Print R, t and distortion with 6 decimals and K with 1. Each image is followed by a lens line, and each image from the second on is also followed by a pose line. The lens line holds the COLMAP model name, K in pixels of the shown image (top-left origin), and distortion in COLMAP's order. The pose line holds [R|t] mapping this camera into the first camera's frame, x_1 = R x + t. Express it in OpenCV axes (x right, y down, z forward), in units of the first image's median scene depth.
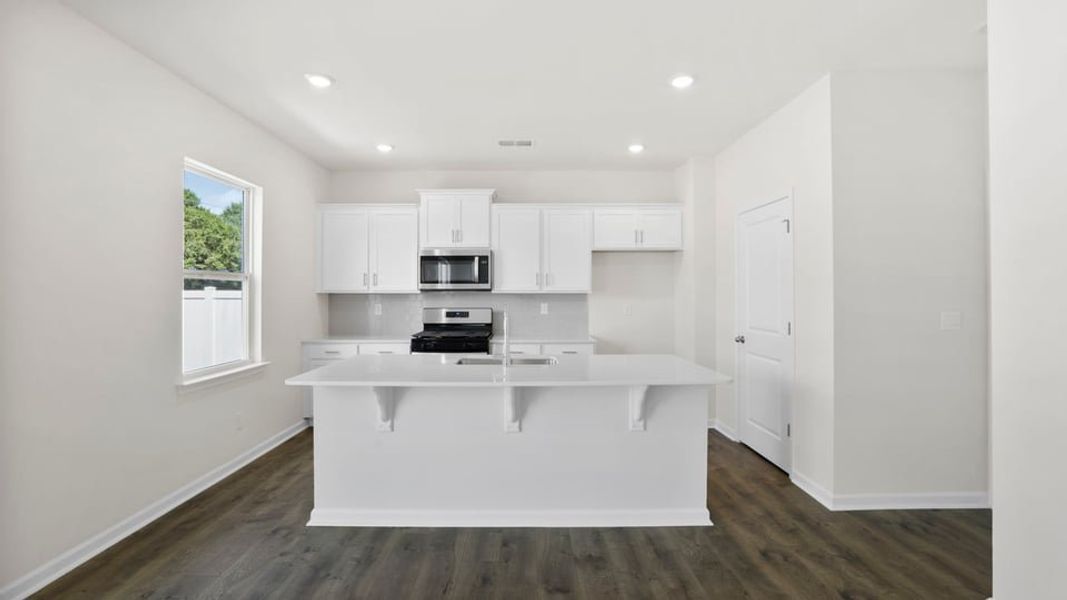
lens RADIAL K [[464.8, 0, 527.8], [0, 464.8, 287.8], [0, 0, 1]] dist [-0.043713, 0.018634]
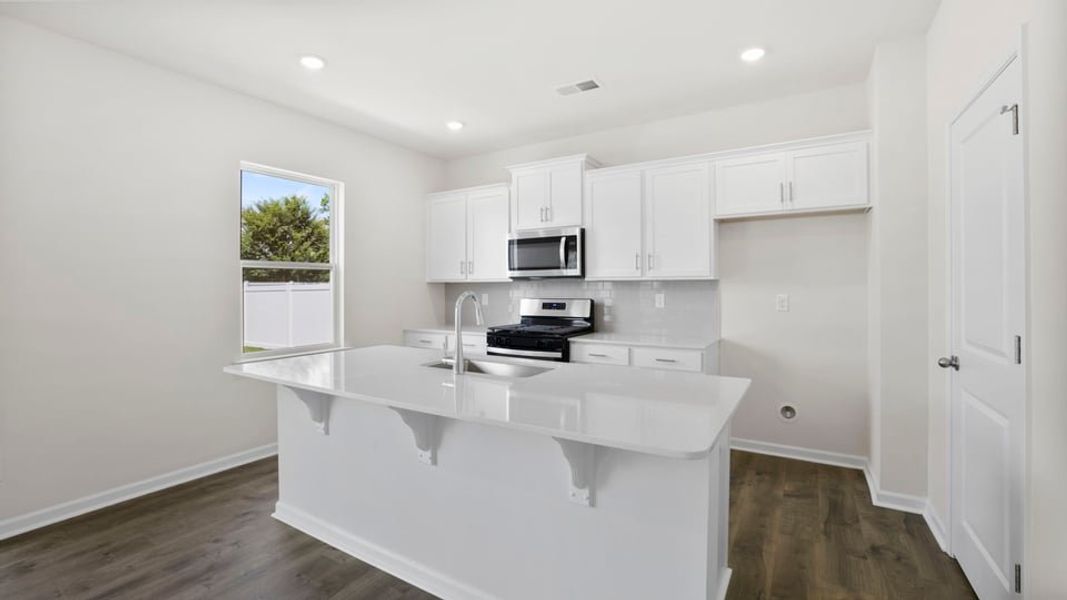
lens RADIAL K [[464.8, 0, 527.8], [0, 464.8, 287.8], [0, 0, 1]] dist [-0.043713, 0.018634]
pose [[0.847343, -0.001807, -0.531043, 0.334394], [0.010463, 0.999857, 0.013293, 0.014812], [0.530943, -0.016820, 0.847240, 0.310514]]
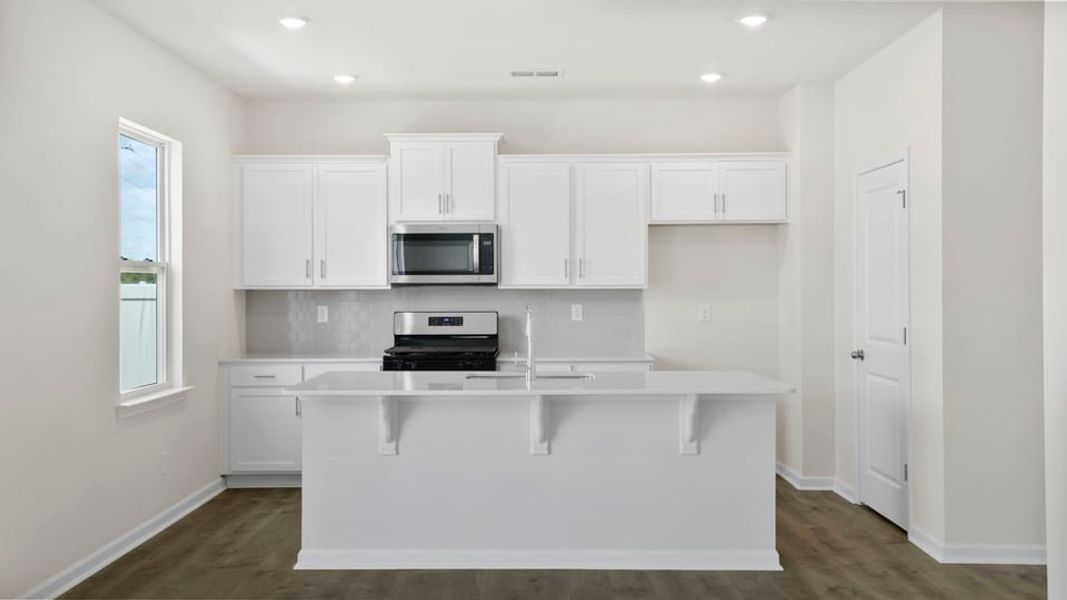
lens RADIAL K [[1013.9, 0, 527.1], [0, 1013.9, 283.9], [0, 0, 1]] dist [0.035463, 0.000298]
pose [[0.999923, -0.002565, -0.012178, -0.022227], [0.002668, 0.999961, 0.008466, -0.009800], [0.012156, -0.008498, 0.999890, -0.560782]]
